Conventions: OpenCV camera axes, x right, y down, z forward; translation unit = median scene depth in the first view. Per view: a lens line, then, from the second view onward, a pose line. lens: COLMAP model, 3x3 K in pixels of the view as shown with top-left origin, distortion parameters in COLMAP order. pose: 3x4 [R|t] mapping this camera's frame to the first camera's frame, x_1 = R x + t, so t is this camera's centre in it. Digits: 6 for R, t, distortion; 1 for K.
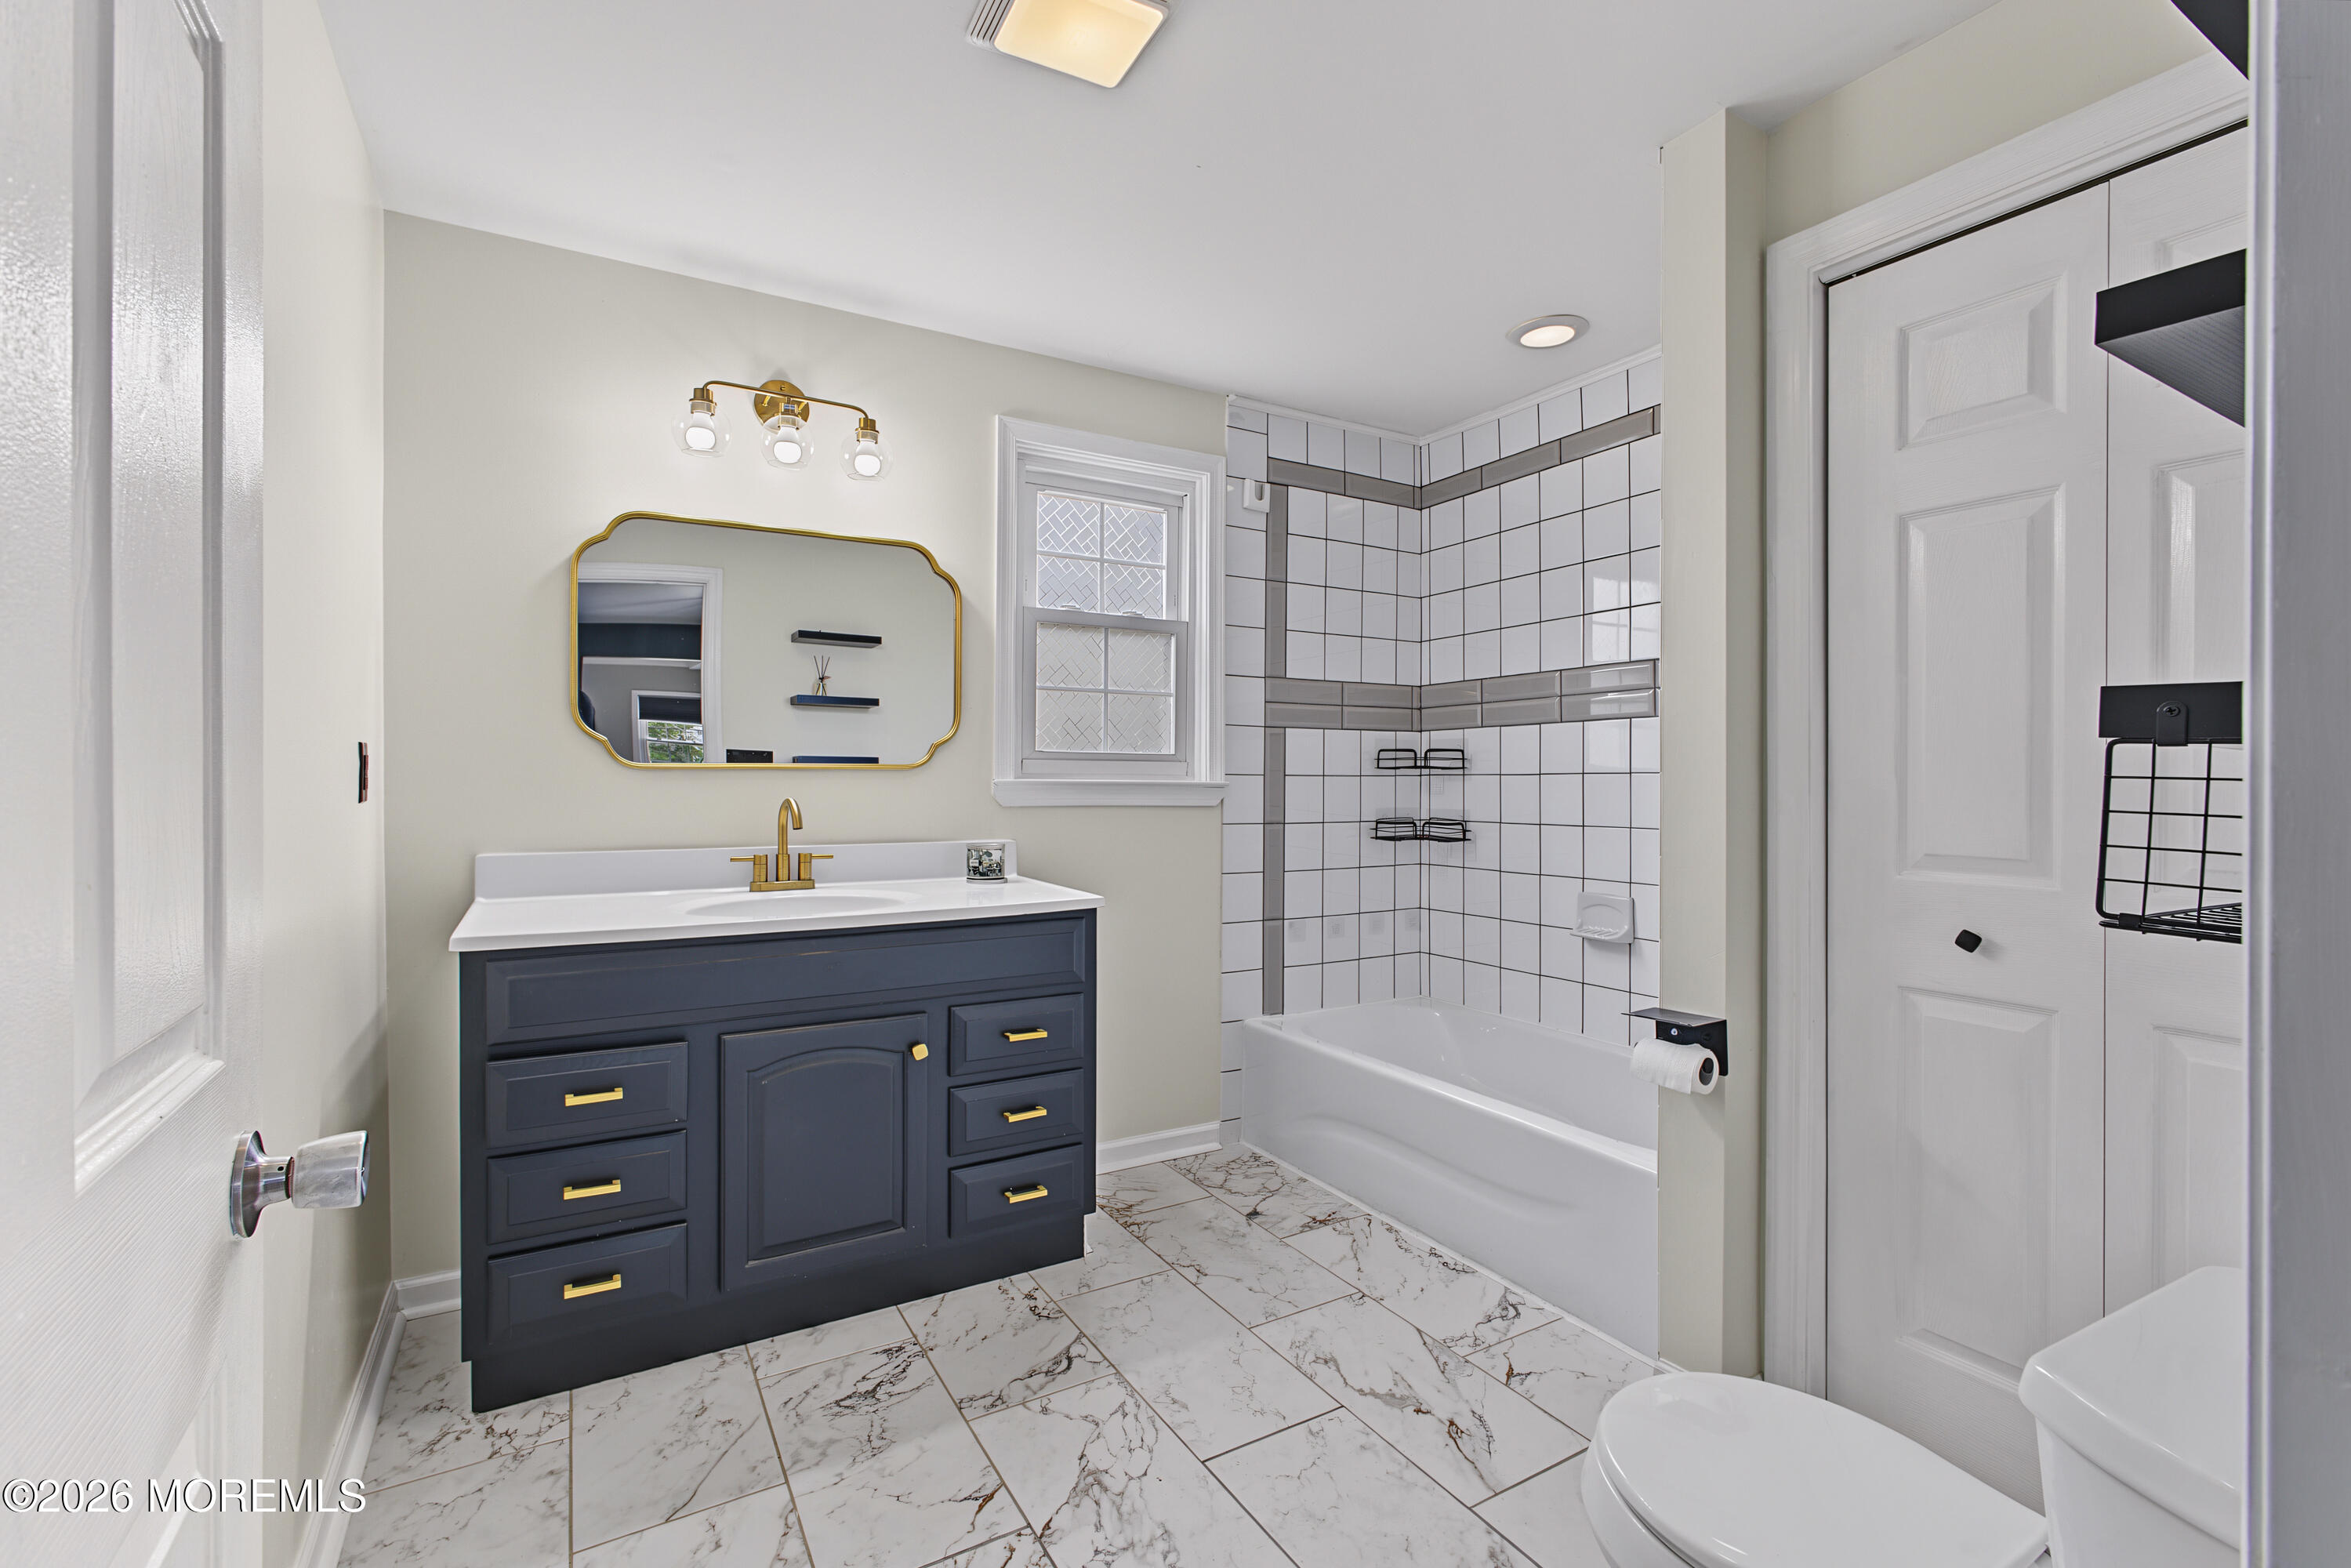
lens RADIAL K [[1024.5, 0, 1183.9], [0, 1024.5, 778.6], [0, 0, 1]] dist [-0.012439, 0.000237]
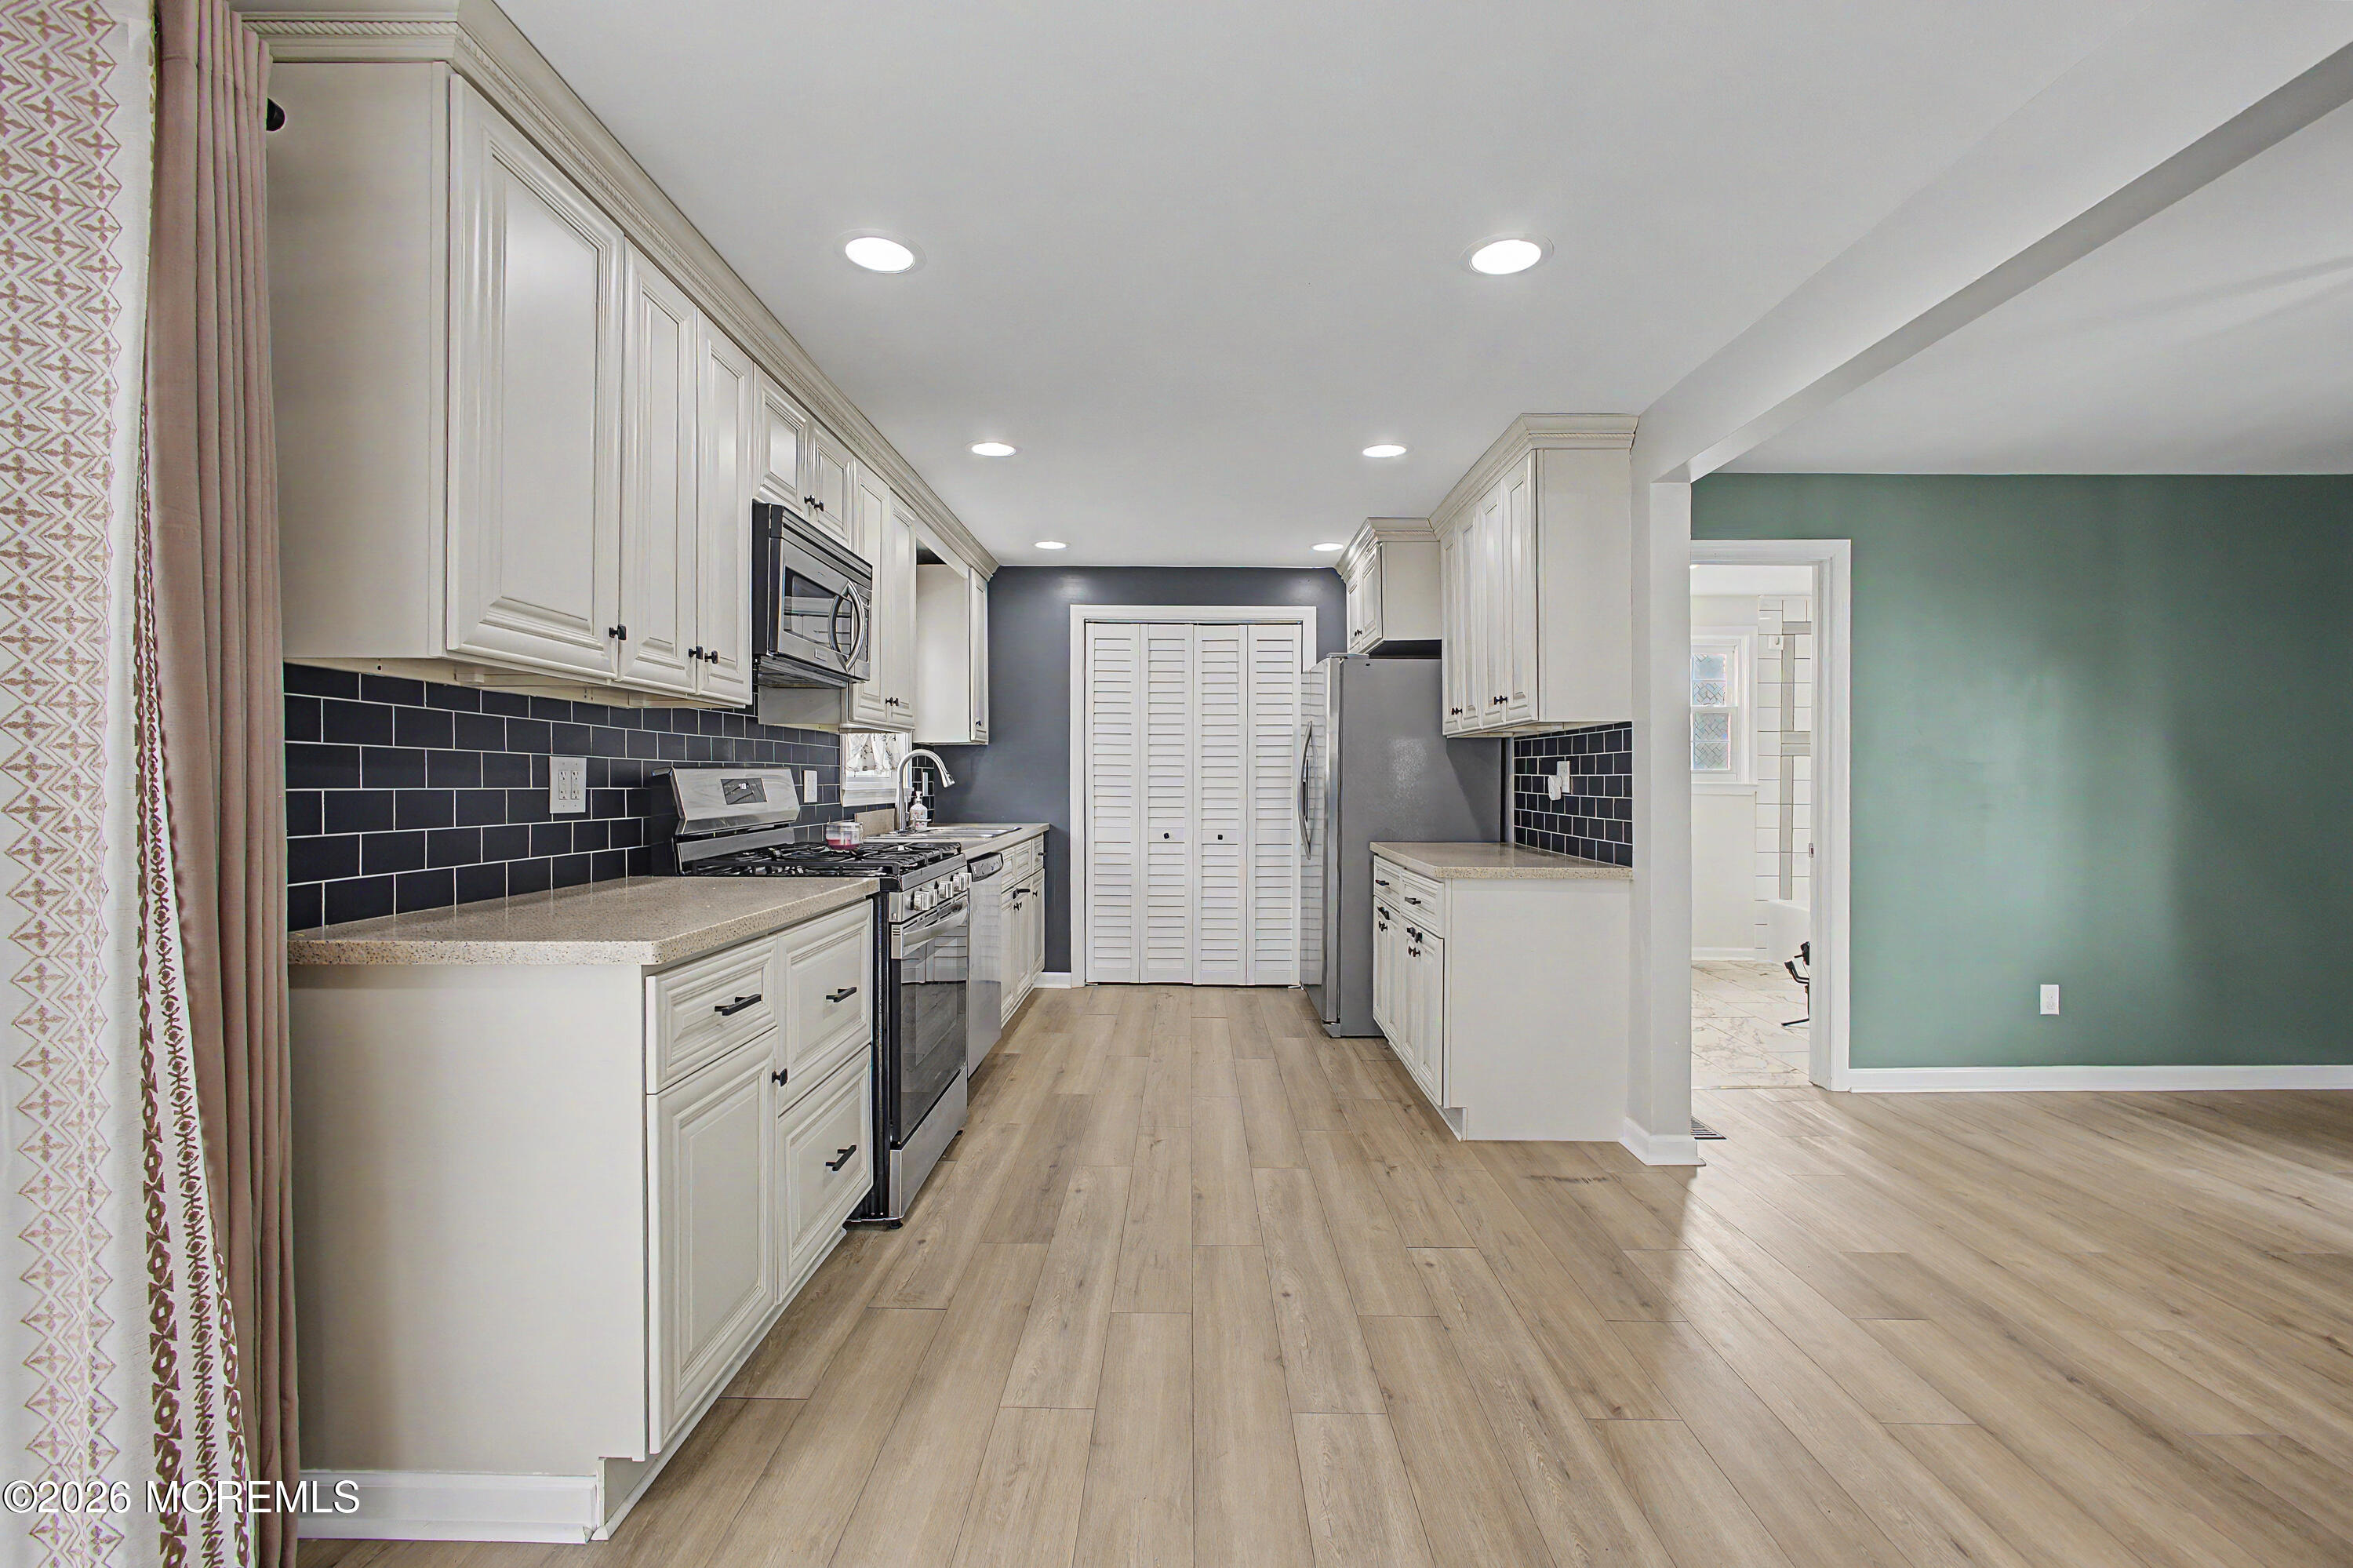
lens RADIAL K [[1018.9, 0, 1179.0], [0, 1018.9, 786.0], [0, 0, 1]] dist [-0.003726, 0.000554]
pose [[0.849828, 0.002491, -0.527054, 0.130955], [0.001015, 0.999979, 0.006362, -0.005228], [0.527059, -0.005942, 0.849808, -1.359909]]
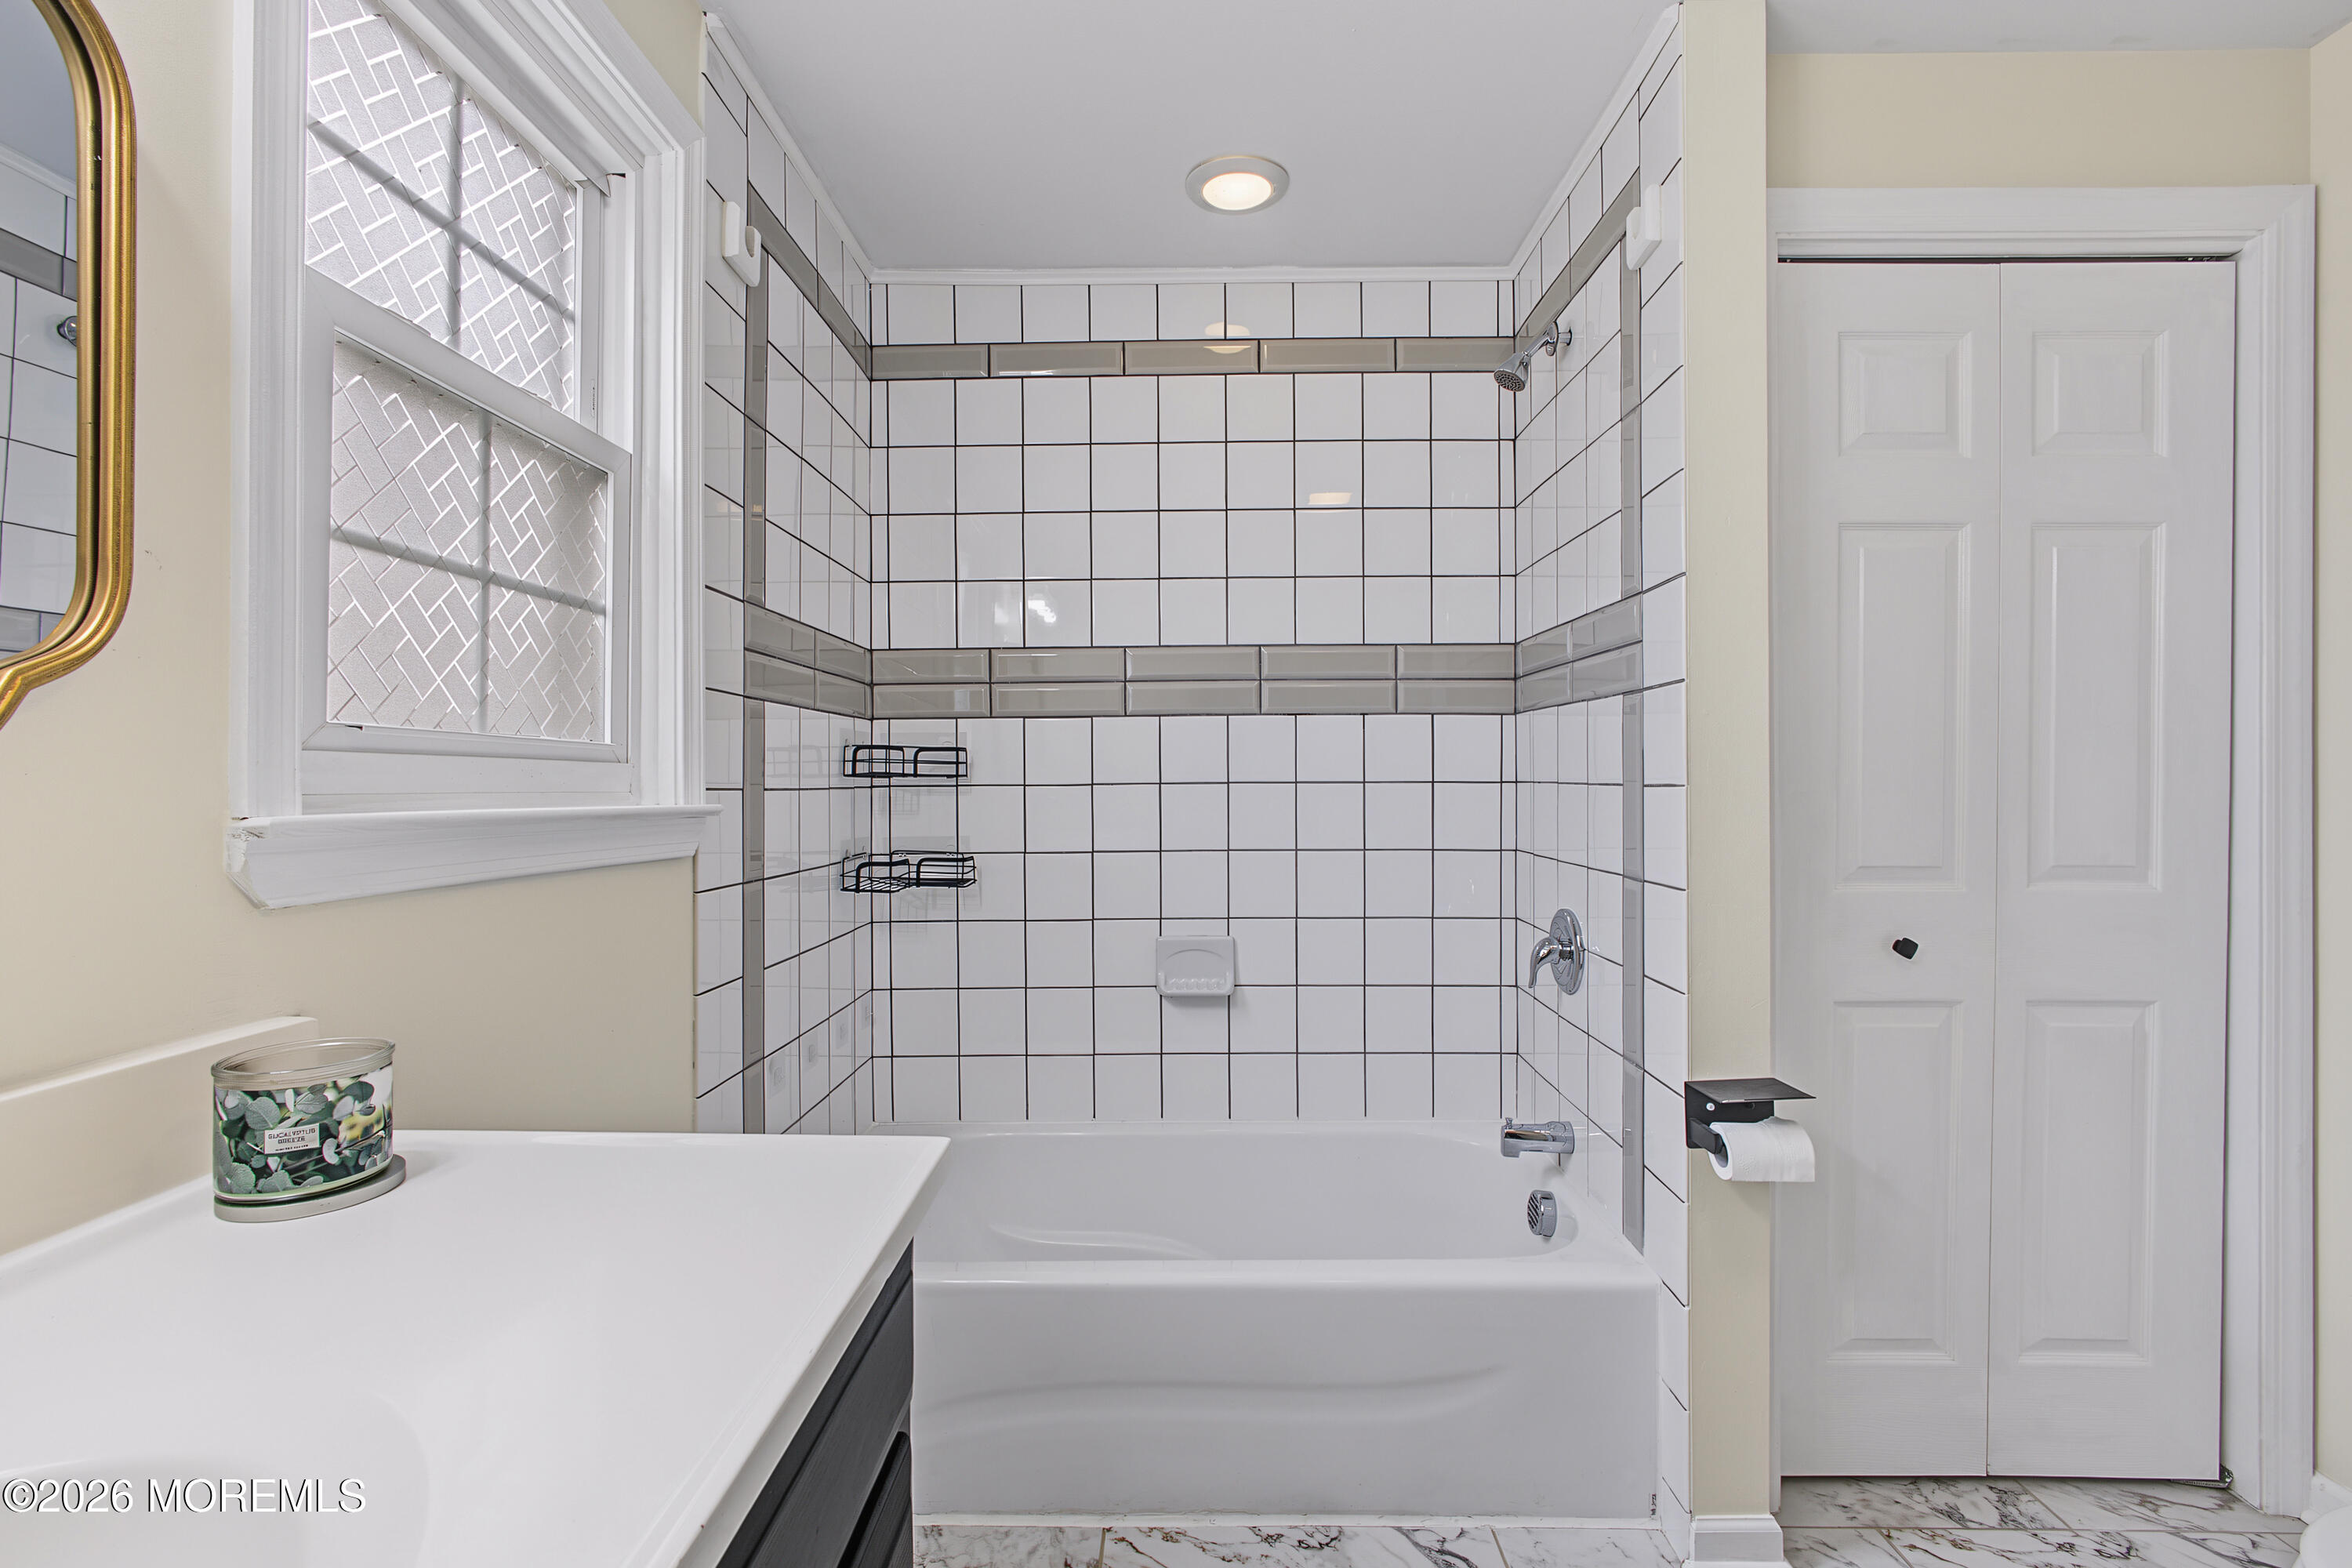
lens RADIAL K [[1032.2, 0, 1176.0], [0, 1032.2, 784.0], [0, 0, 1]] dist [-0.013563, 0.000358]
pose [[0.523627, -0.006332, 0.851924, -0.262677], [0.004924, 0.999978, 0.004405, -0.008070], [-0.851933, 0.001888, 0.523647, 0.567392]]
